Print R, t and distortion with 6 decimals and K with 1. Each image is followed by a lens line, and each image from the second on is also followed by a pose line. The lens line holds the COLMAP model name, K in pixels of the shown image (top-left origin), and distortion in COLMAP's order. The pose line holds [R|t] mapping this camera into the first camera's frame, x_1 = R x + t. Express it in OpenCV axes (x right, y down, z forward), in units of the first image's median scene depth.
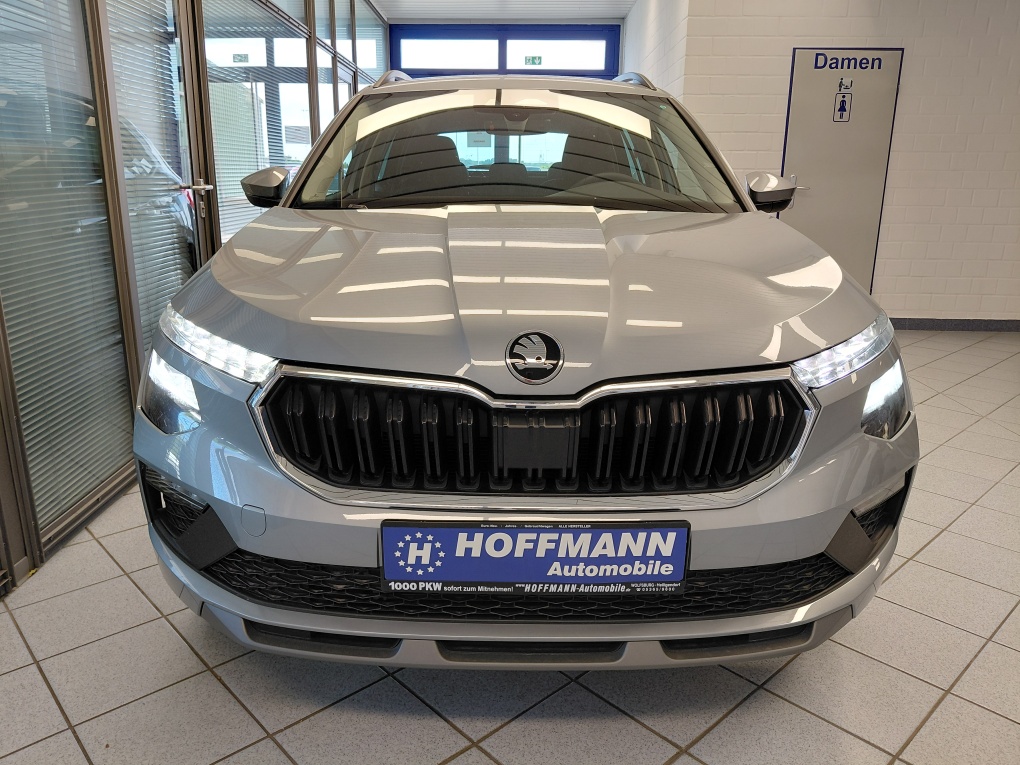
lens RADIAL K [[772.1, 0, 510.5], [0, 772.1, 380.0], [0, 0, 1]] dist [0.035402, -0.077345]
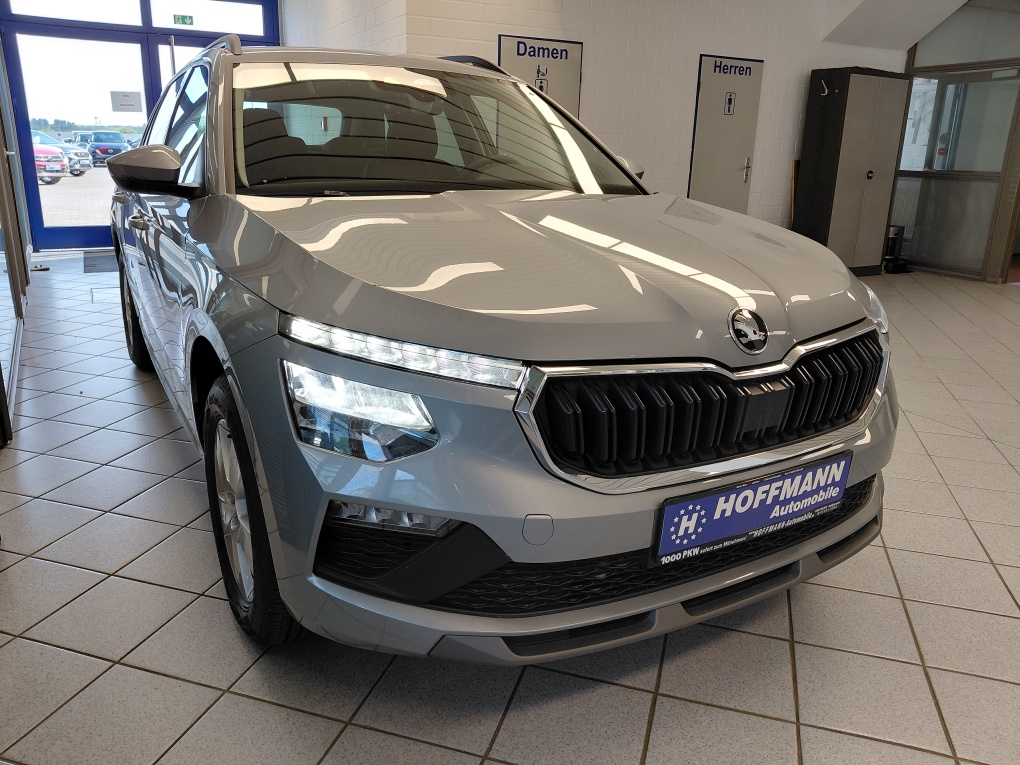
lens RADIAL K [[772.1, 0, 475.8], [0, 772.1, 373.4], [0, 0, 1]] dist [0.035402, -0.077345]
pose [[0.867497, -0.129486, 0.480293, -0.857198], [0.114540, 0.991578, 0.060447, -0.081821], [-0.484075, 0.002576, 0.875023, 0.199627]]
